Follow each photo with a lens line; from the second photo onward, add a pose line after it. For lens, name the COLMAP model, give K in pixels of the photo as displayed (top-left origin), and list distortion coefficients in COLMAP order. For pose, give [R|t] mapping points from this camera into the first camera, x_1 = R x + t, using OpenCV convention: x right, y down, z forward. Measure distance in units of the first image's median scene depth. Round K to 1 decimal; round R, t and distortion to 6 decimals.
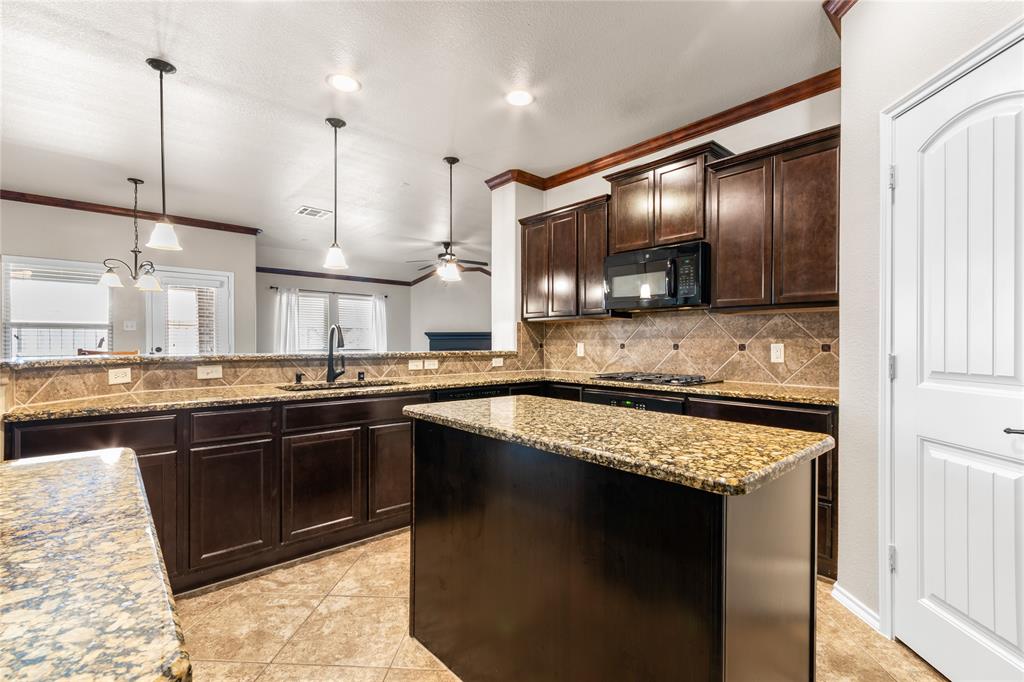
lens RADIAL K [[450.6, 0, 513.9], [0, 450.6, 349.0], [0, 0, 1]] dist [-0.000984, -0.000422]
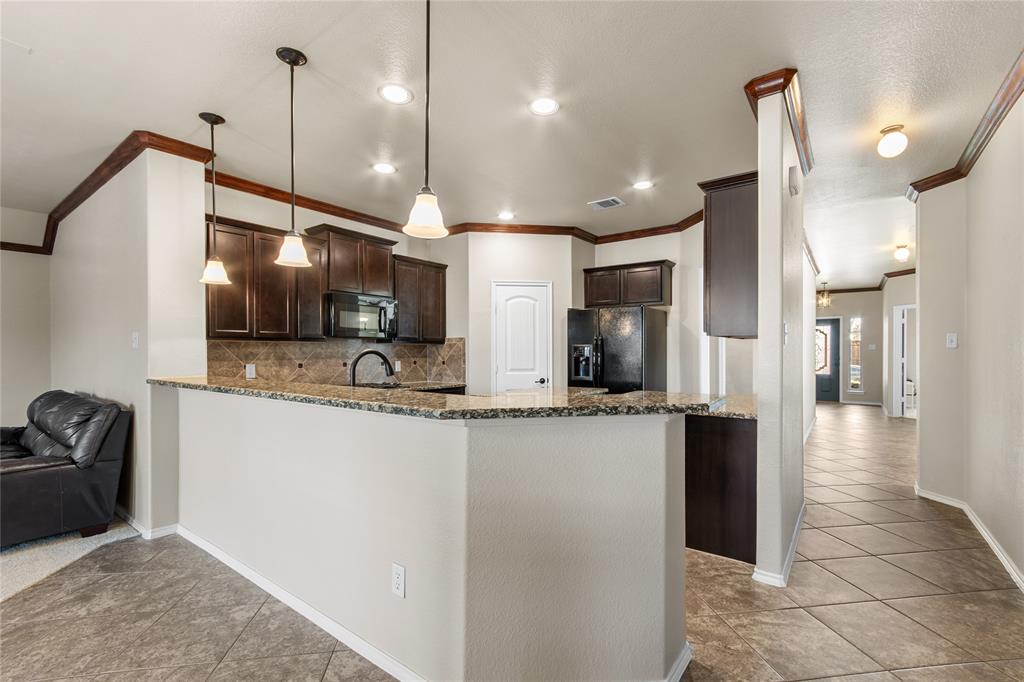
lens RADIAL K [[450.6, 0, 513.9], [0, 450.6, 349.0], [0, 0, 1]] dist [-0.000984, -0.000422]
pose [[-0.202962, 0.004913, 0.979174, -1.049839], [0.015604, 0.999877, -0.001782, -0.040790], [-0.979062, 0.014918, -0.203014, 0.744725]]
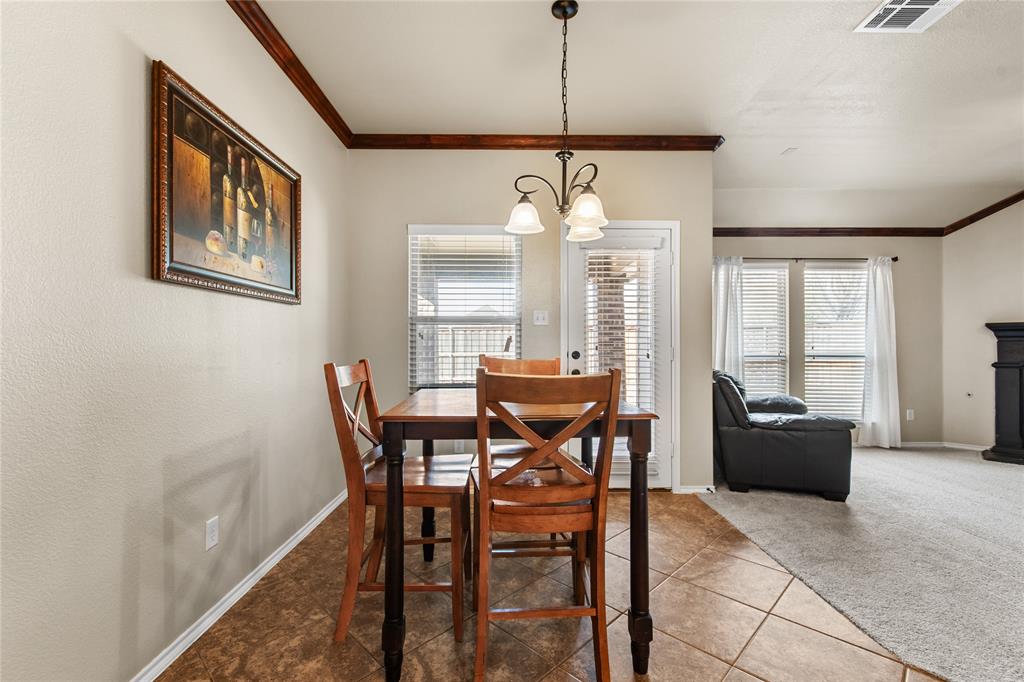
lens RADIAL K [[449.0, 0, 511.7], [0, 449.0, 344.2], [0, 0, 1]] dist [0.000514, 0.000276]
pose [[0.748625, -0.001535, -0.662992, -0.698993], [-0.008087, 0.999902, -0.011446, -0.009186], [0.662945, 0.013931, 0.748539, 0.750615]]
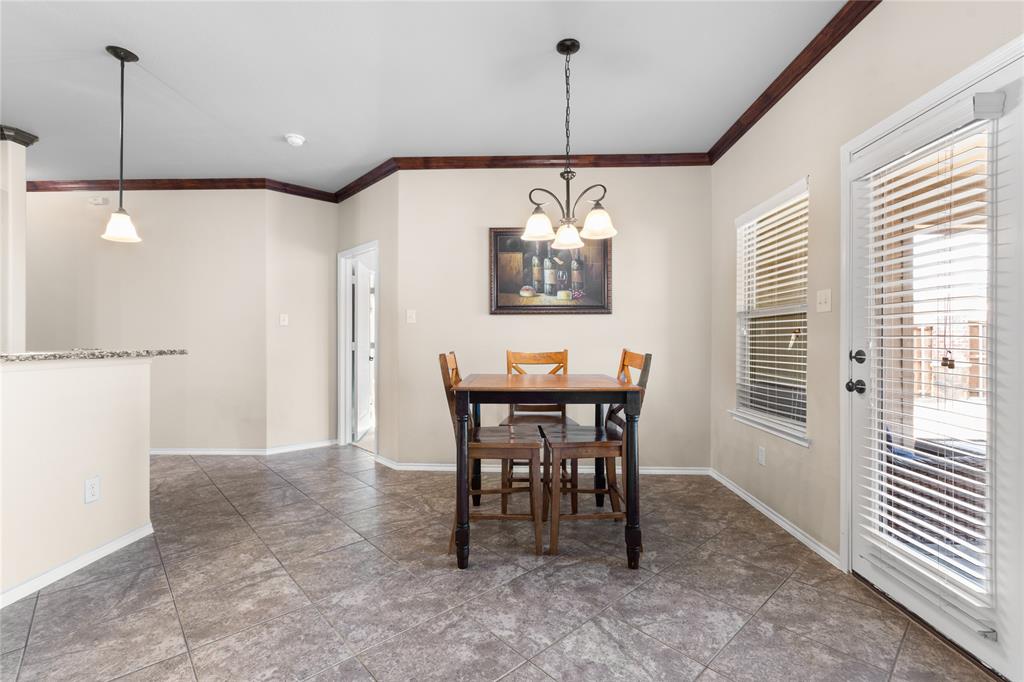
lens RADIAL K [[452.2, 0, 512.0], [0, 452.2, 341.0], [0, 0, 1]] dist [0.000430, 0.000292]
pose [[-0.697624, -0.003505, -0.716455, -0.488406], [-0.012140, 0.999902, 0.006929, -0.017656], [0.716361, 0.013532, -0.697599, 1.666885]]
